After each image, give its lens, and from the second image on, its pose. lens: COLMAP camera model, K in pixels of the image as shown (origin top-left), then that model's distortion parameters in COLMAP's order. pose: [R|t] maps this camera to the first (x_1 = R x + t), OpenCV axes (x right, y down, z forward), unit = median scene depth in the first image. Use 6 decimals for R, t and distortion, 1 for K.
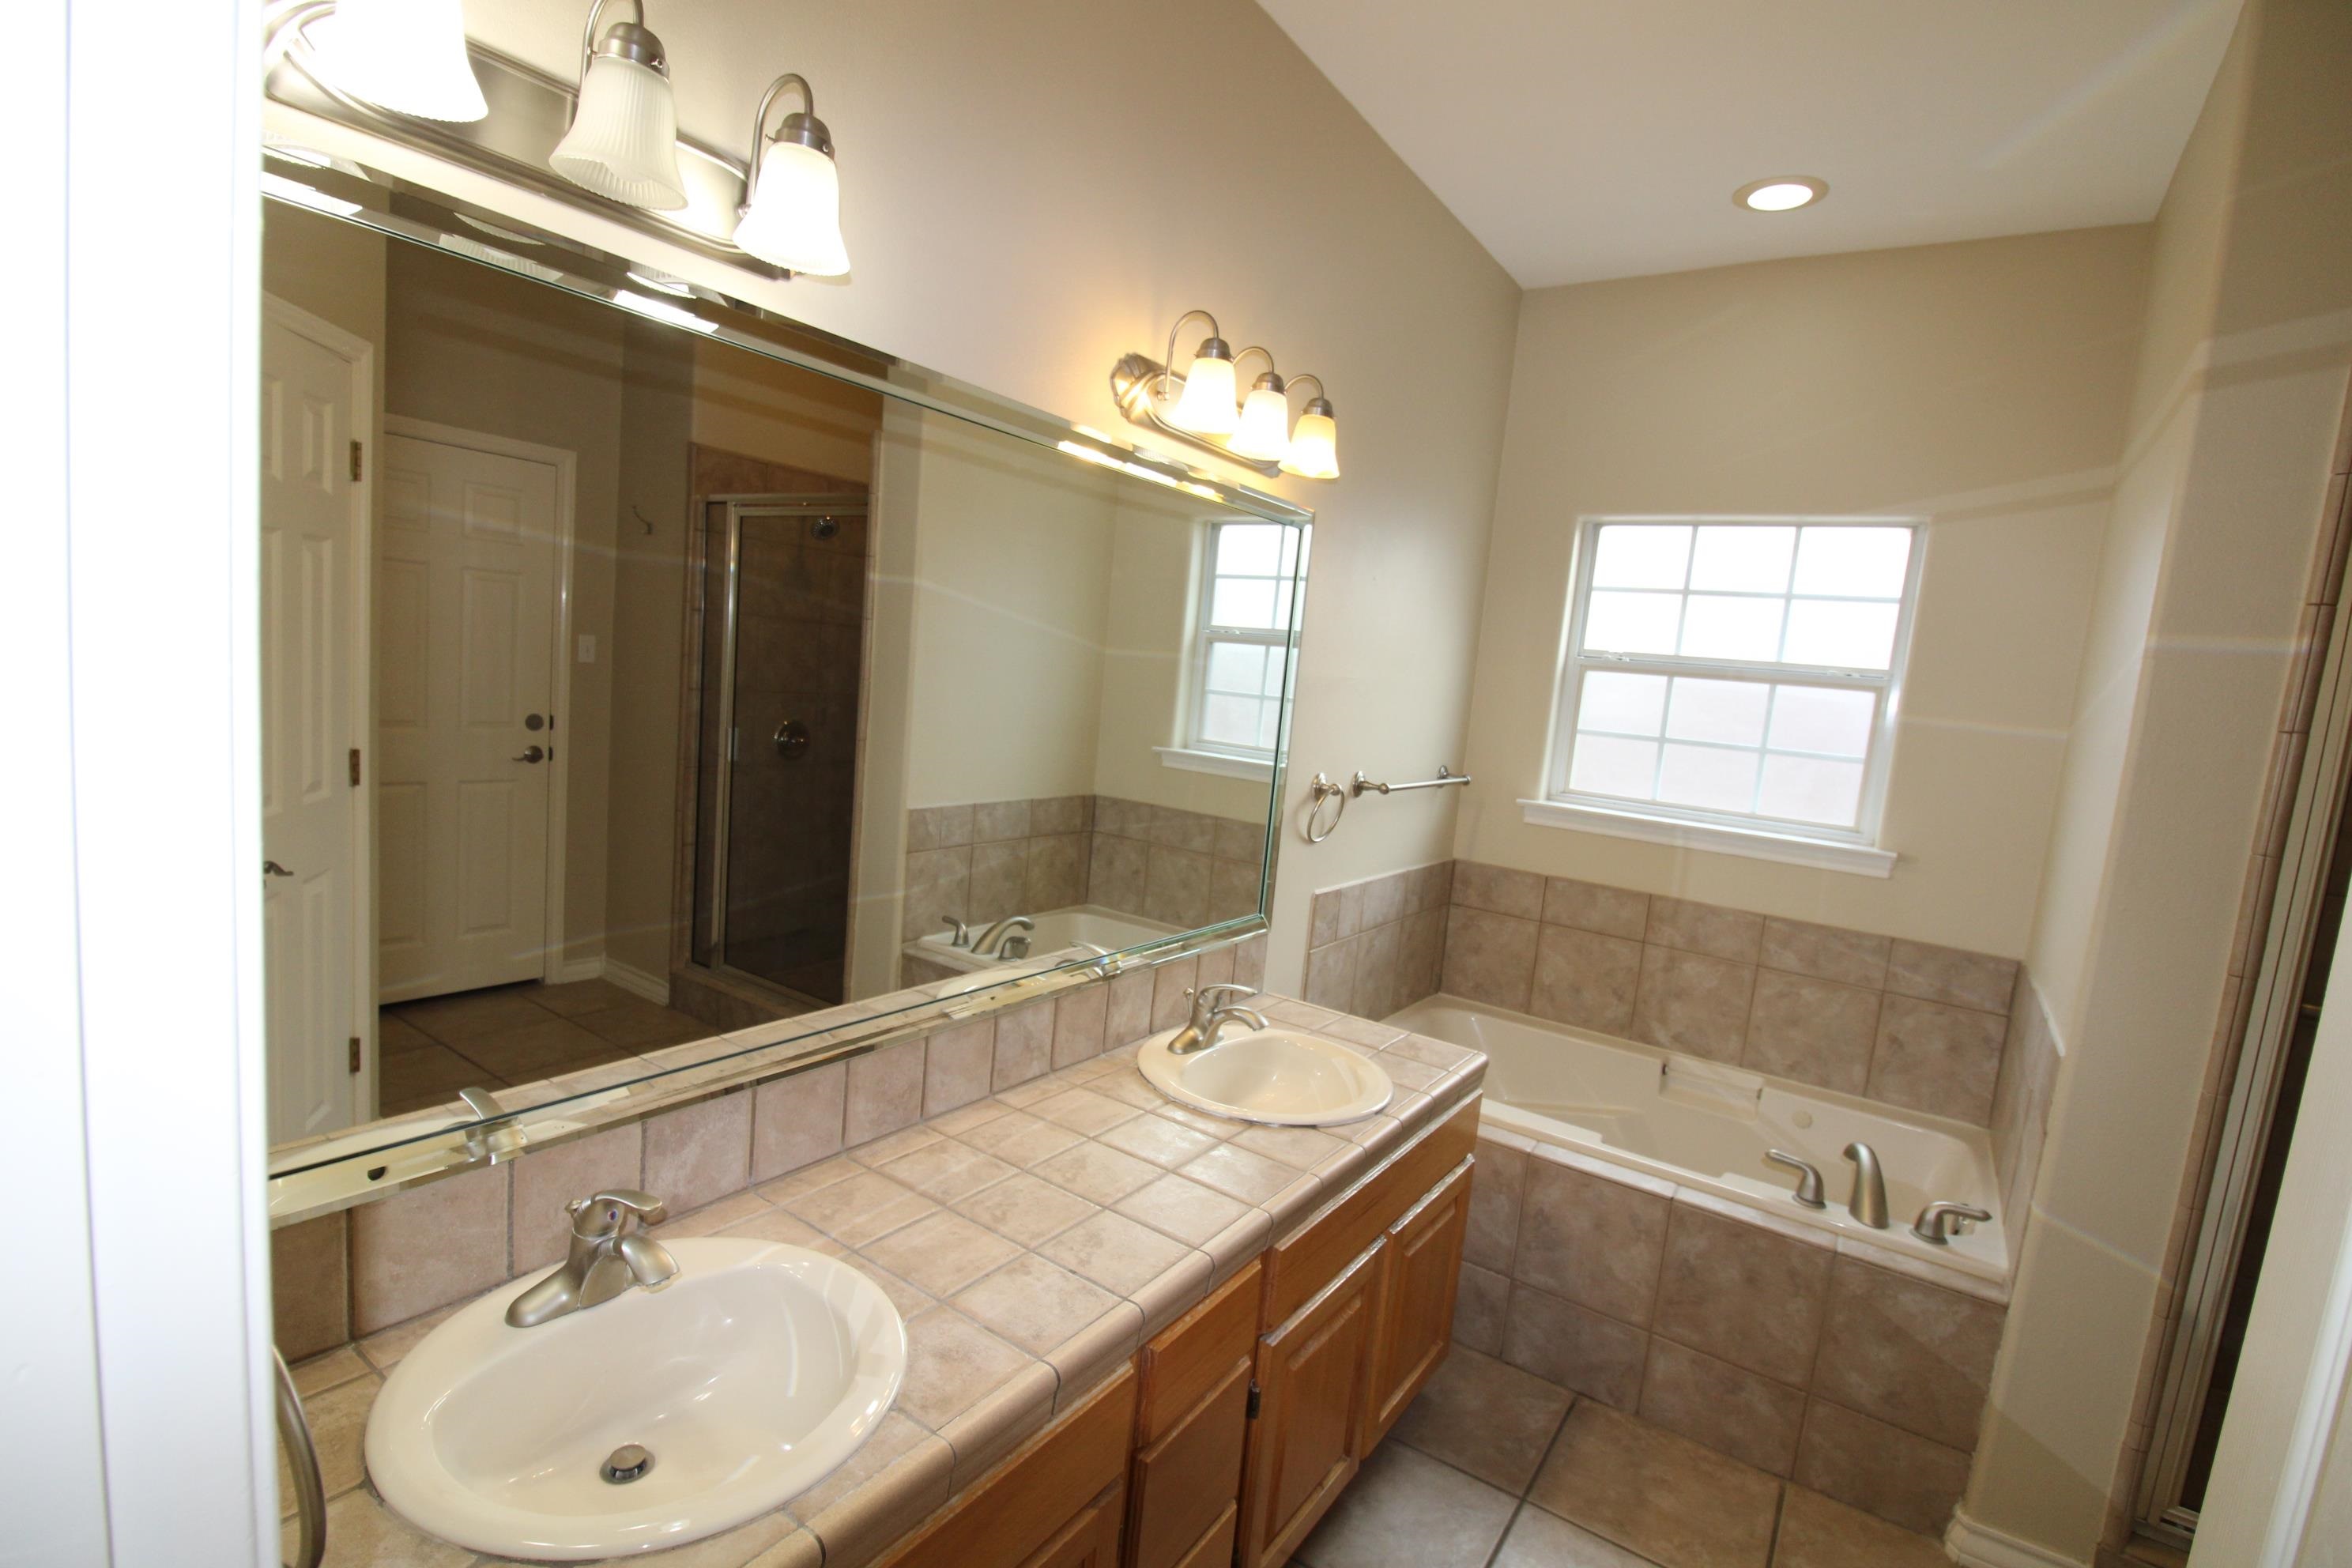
lens RADIAL K [[1098.7, 0, 1170.8], [0, 1098.7, 793.3], [0, 0, 1]] dist [-0.010036, -0.003768]
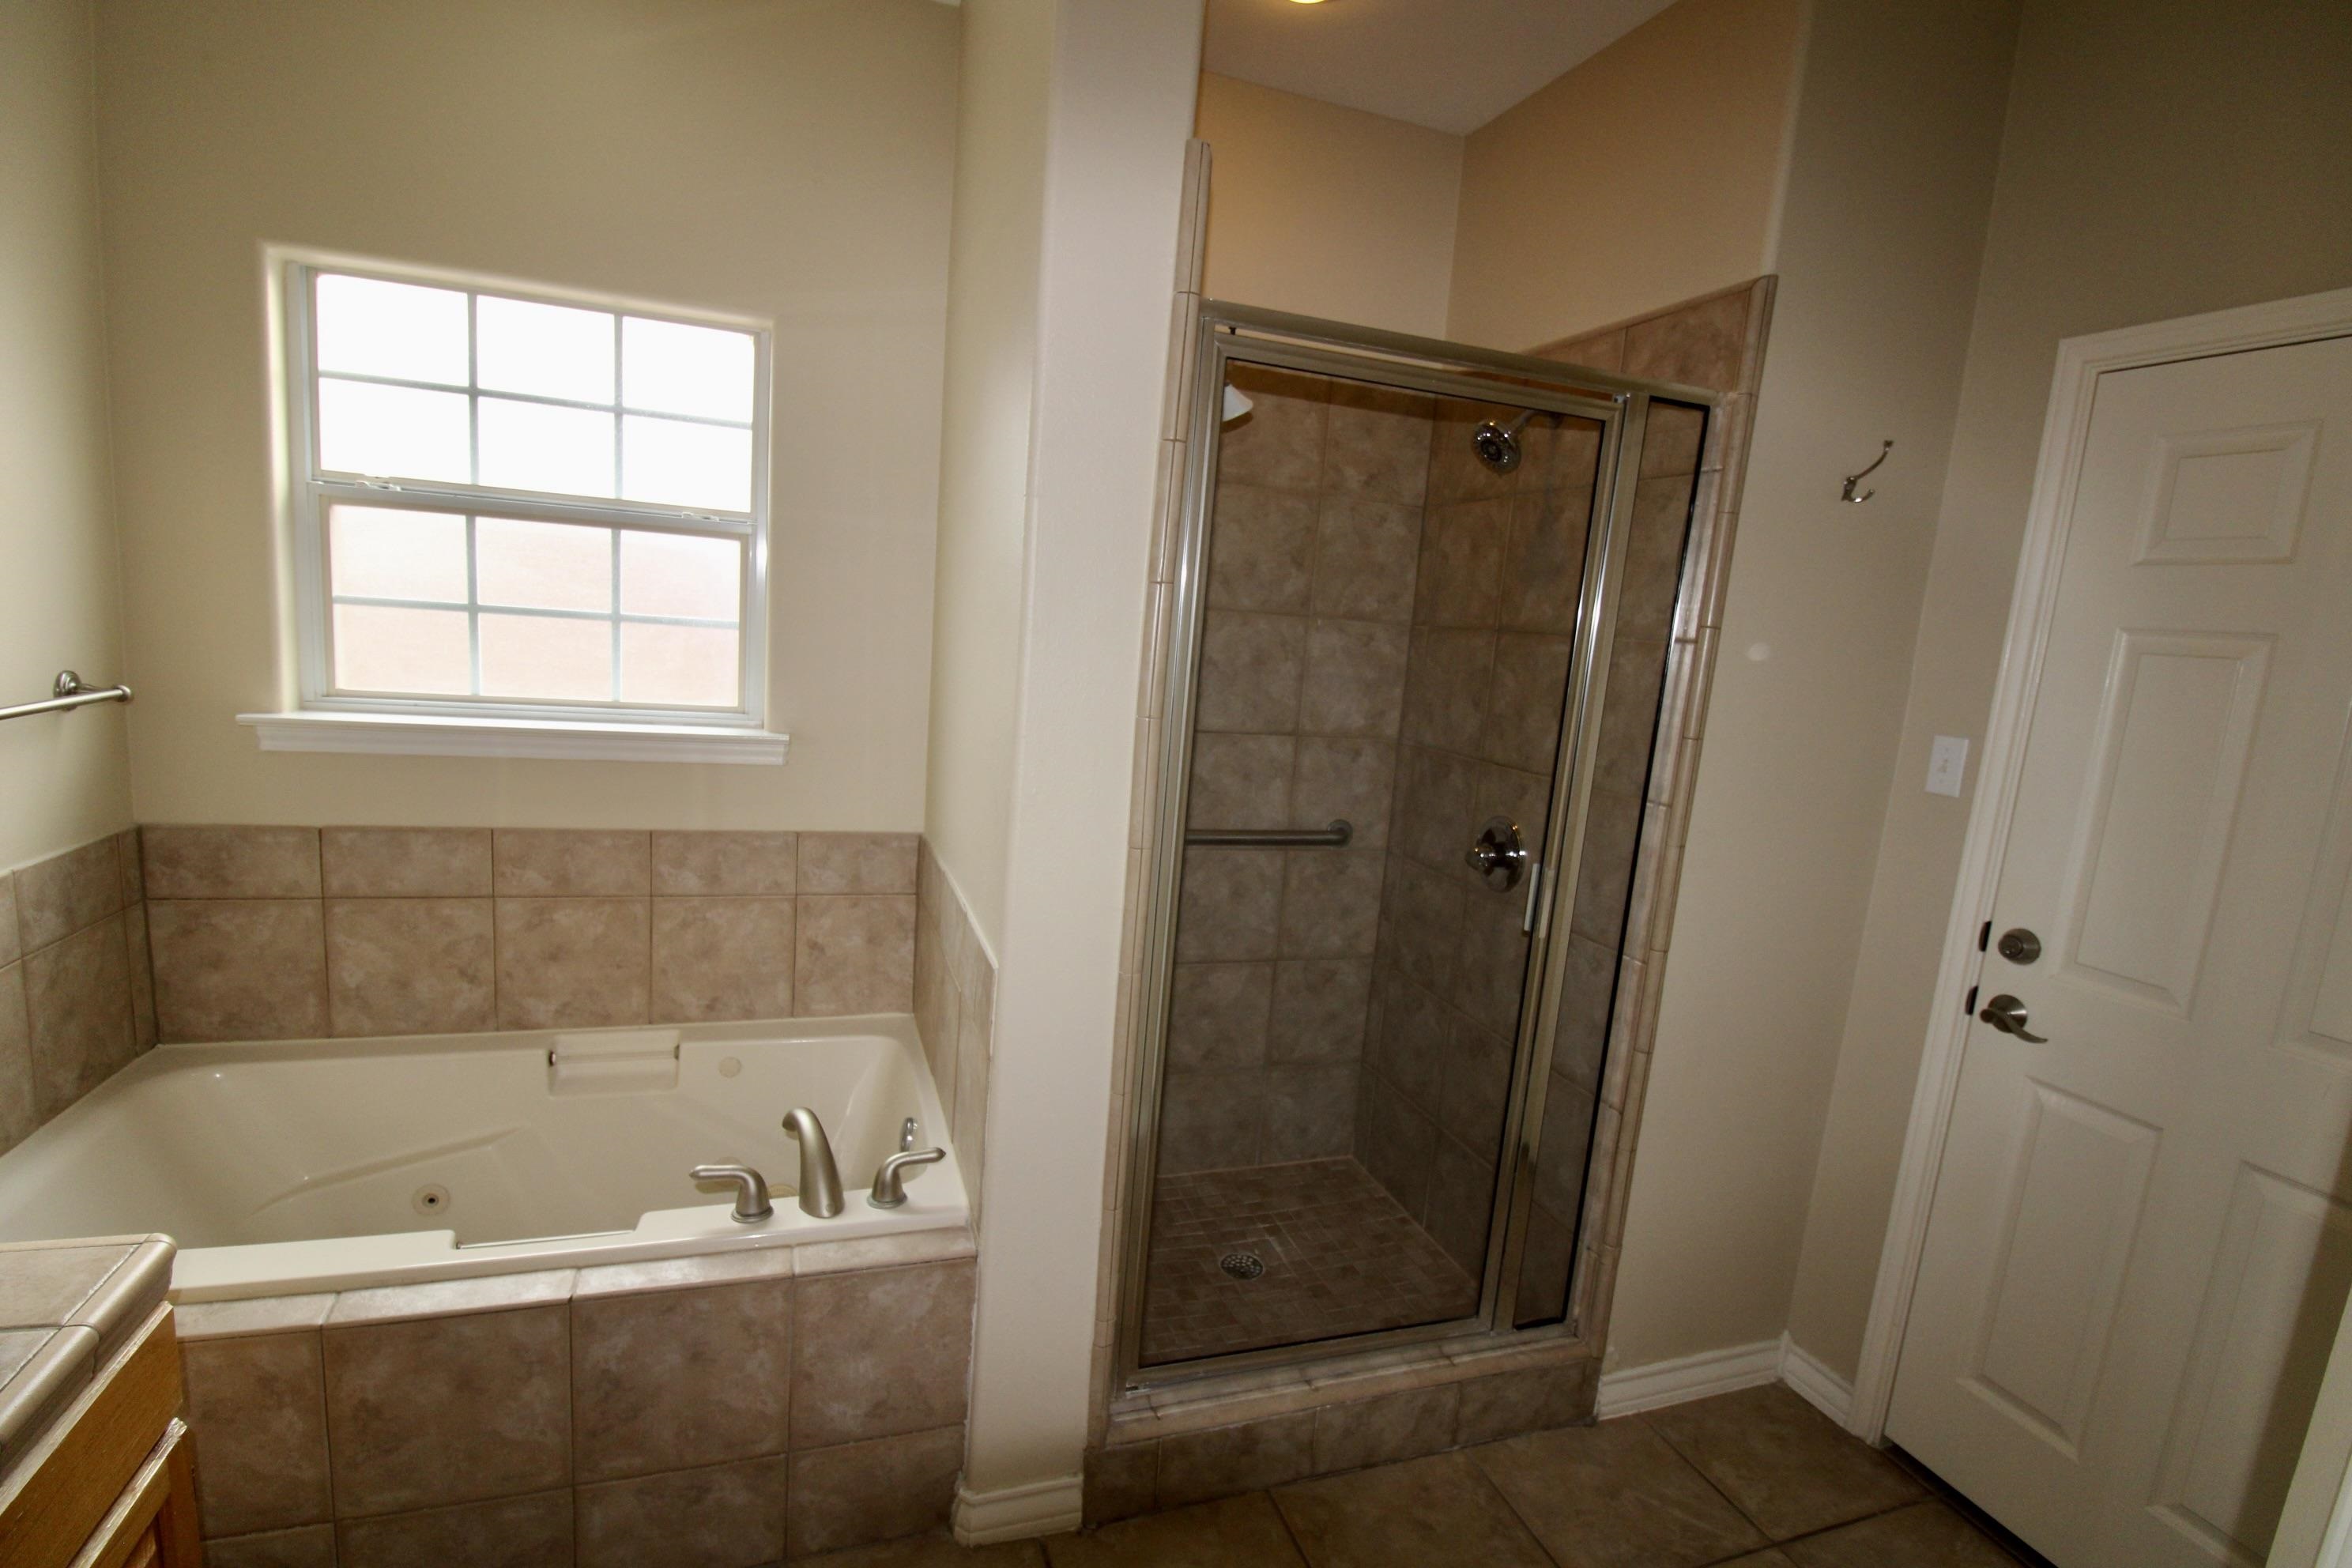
lens RADIAL K [[1098.7, 0, 1177.1], [0, 1098.7, 790.8], [0, 0, 1]] dist [-0.010036, -0.003768]
pose [[0.589261, -0.173686, 0.789053, 0.156973], [0.070688, 0.983958, 0.163799, -0.018680], [-0.804844, -0.040744, 0.592086, 0.243130]]
